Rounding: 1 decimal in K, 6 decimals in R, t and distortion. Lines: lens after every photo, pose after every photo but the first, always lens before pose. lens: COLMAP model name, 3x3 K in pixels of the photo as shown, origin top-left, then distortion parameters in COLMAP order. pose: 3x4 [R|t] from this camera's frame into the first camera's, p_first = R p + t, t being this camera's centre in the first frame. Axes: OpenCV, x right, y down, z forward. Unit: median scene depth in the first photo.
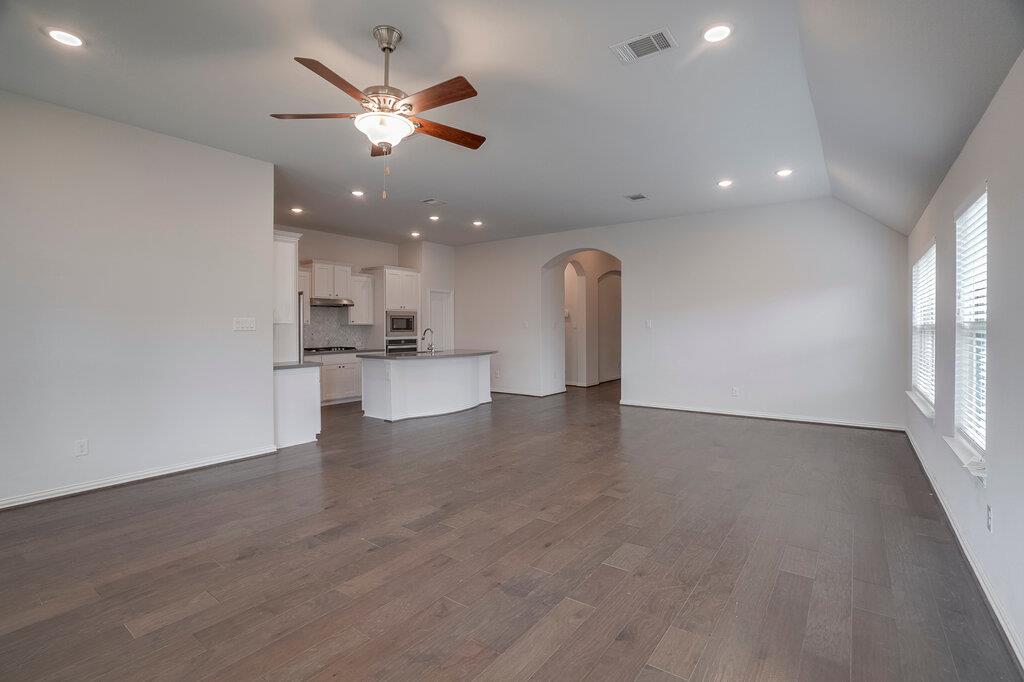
lens RADIAL K [[472.9, 0, 508.3], [0, 472.9, 336.7], [0, 0, 1]] dist [-0.026130, -0.000081]
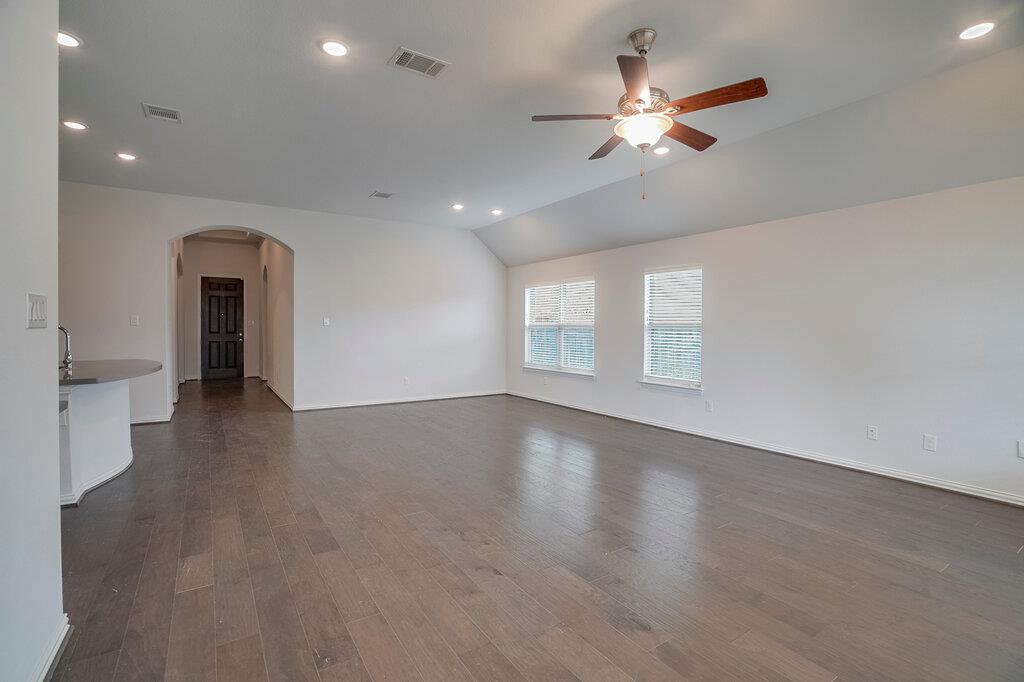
lens RADIAL K [[472.9, 0, 516.6], [0, 472.9, 337.2], [0, 0, 1]] dist [-0.026130, -0.000081]
pose [[0.337280, -0.016311, 0.941263, -0.885286], [0.011369, 0.999848, 0.013253, -0.004045], [-0.941336, 0.006231, 0.337414, 0.616407]]
